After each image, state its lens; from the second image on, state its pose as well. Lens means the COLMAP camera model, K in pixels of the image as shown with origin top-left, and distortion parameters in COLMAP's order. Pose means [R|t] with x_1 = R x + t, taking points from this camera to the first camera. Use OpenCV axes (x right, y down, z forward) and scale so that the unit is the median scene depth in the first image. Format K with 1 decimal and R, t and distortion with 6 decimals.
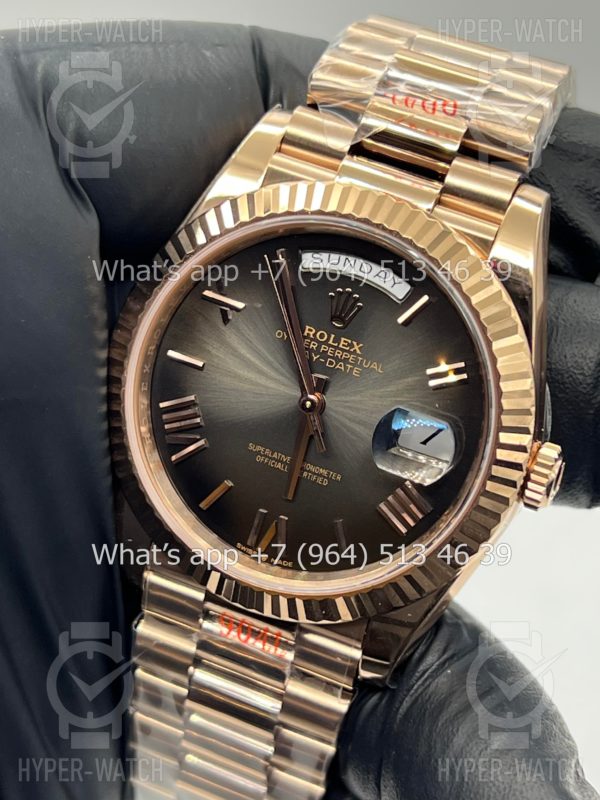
lens RADIAL K [[1886.1, 0, 300.0], [0, 1886.1, 400.0], [0, 0, 1]] dist [0.105152, 0.205877]
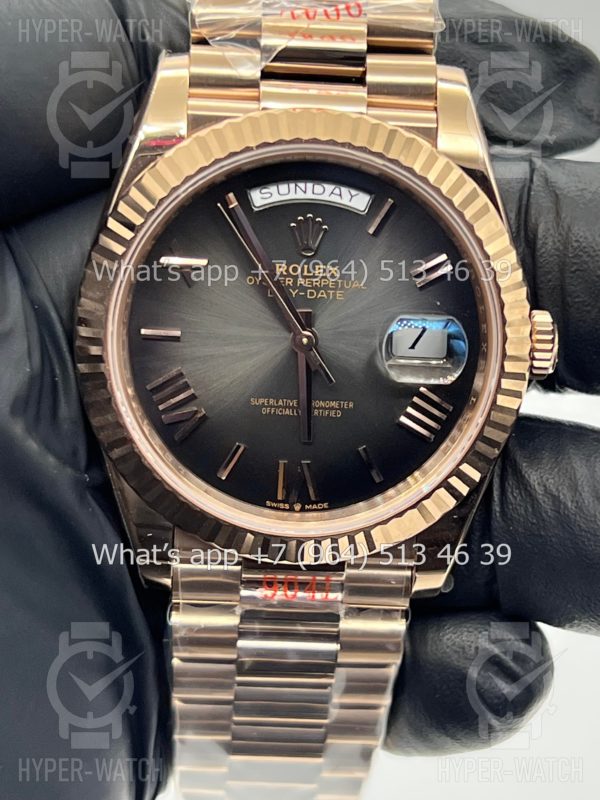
lens RADIAL K [[1886.1, 0, 300.0], [0, 1886.1, 400.0], [0, 0, 1]] dist [0.105152, 0.205877]
pose [[0.927063, -0.293482, 0.233286, -0.229577], [0.284249, 0.955963, 0.073053, -0.039786], [-0.244452, -0.001413, 0.969660, 0.061943]]
